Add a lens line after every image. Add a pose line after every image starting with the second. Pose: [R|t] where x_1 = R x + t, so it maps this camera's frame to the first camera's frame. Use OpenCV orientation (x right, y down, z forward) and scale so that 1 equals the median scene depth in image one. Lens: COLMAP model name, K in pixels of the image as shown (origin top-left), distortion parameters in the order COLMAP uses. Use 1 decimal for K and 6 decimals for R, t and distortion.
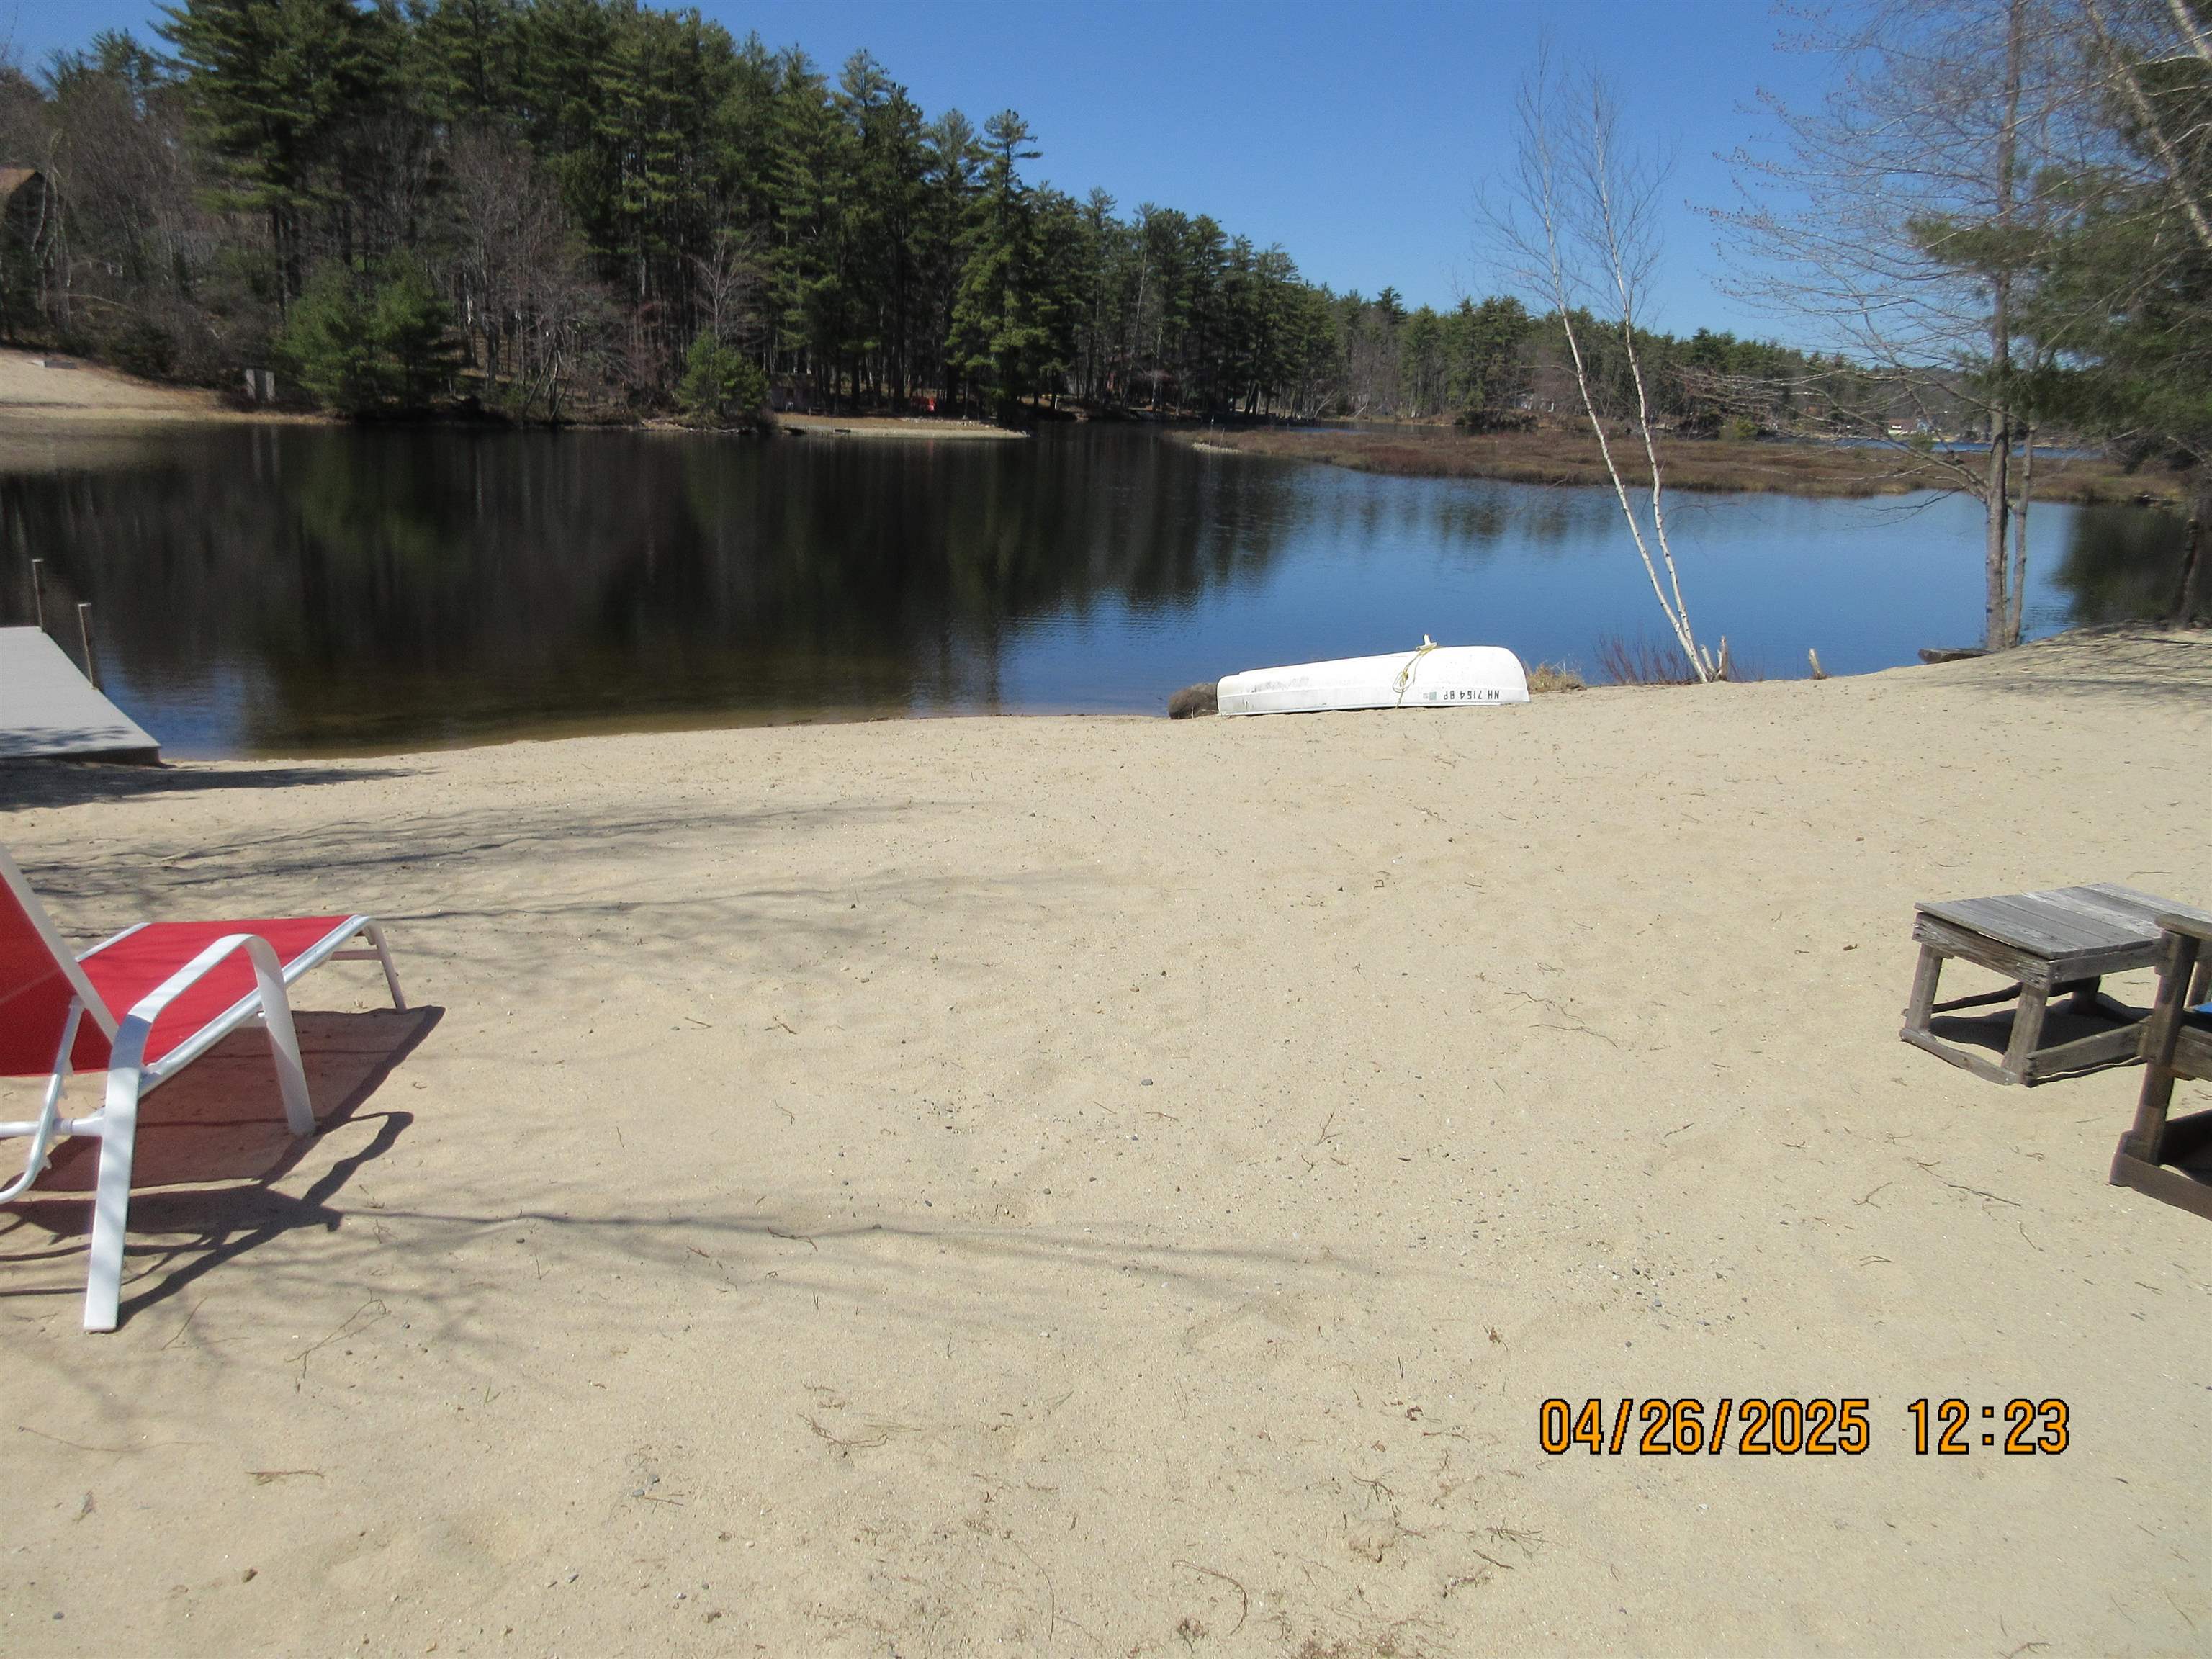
lens RADIAL K [[1635.7, 0, 1106.0], [0, 1635.7, 829.5], [0, 0, 1]] dist [0.007262, -0.000542]
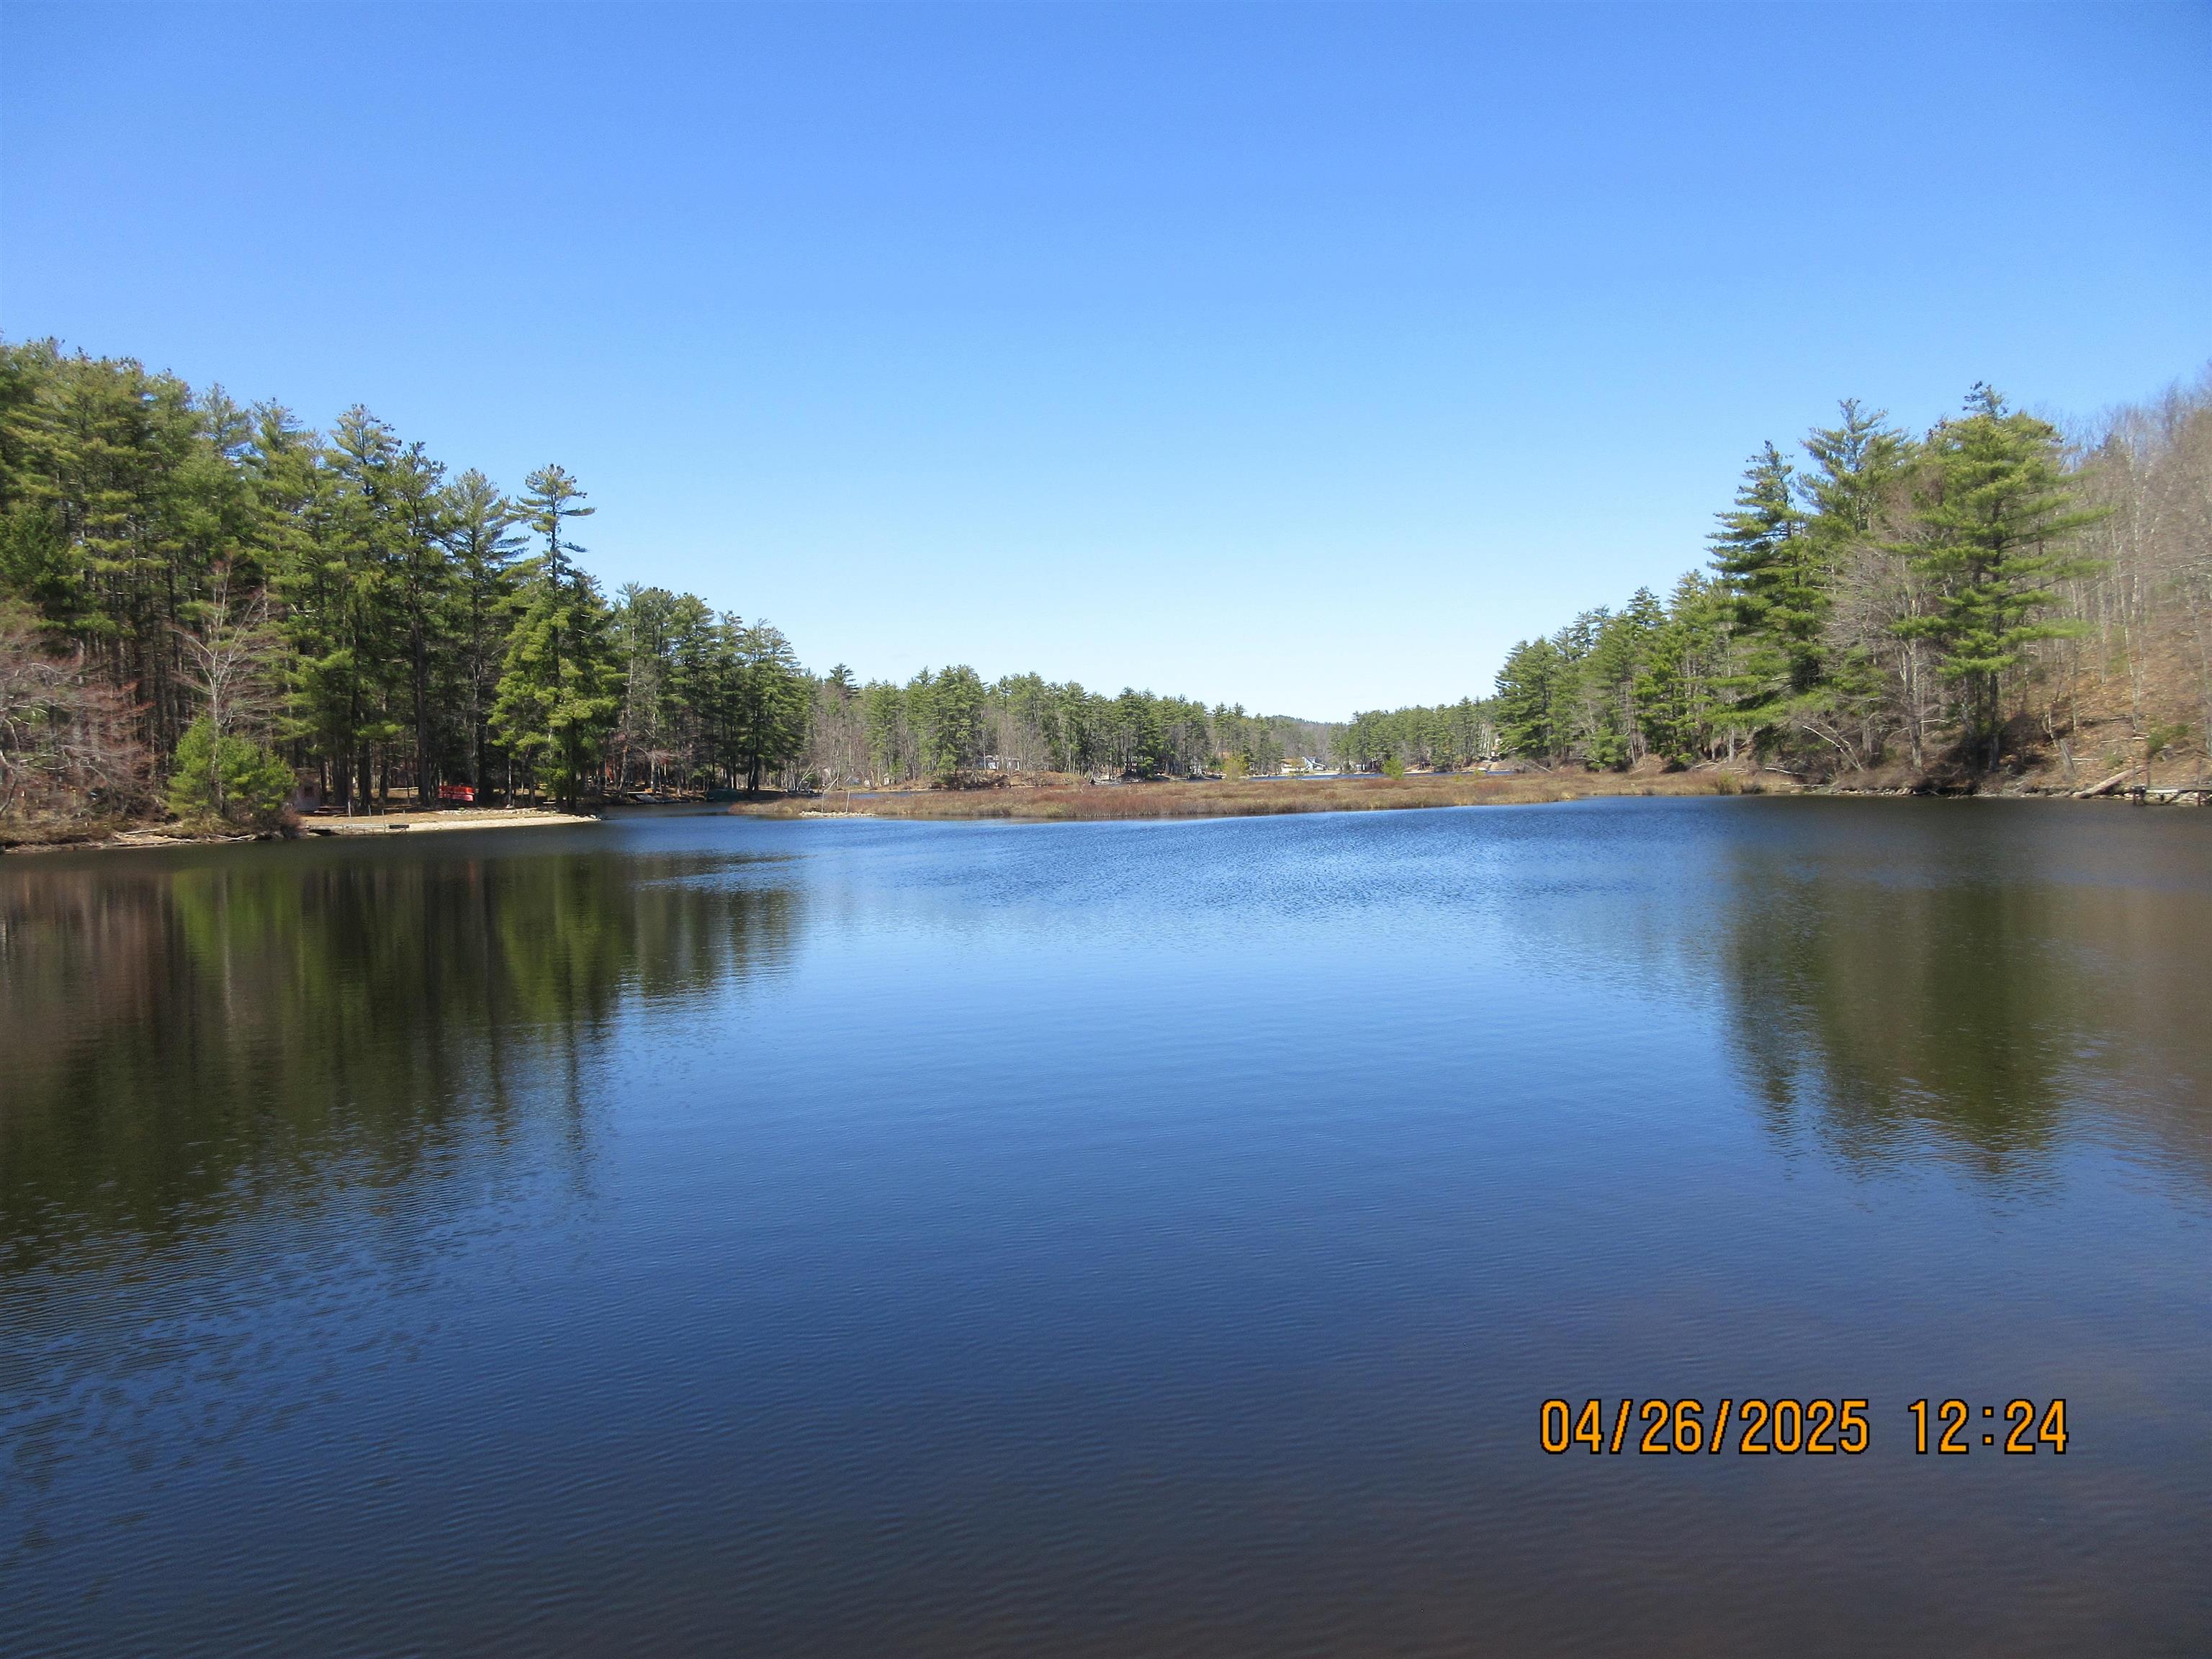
lens RADIAL K [[1635.7, 0, 1106.0], [0, 1635.7, 829.5], [0, 0, 1]] dist [0.007262, -0.000542]
pose [[0.934602, -0.083410, 0.345778, -0.098842], [0.158620, 0.967838, -0.195267, -0.026077], [-0.318370, 0.237344, 0.917773, 0.132140]]
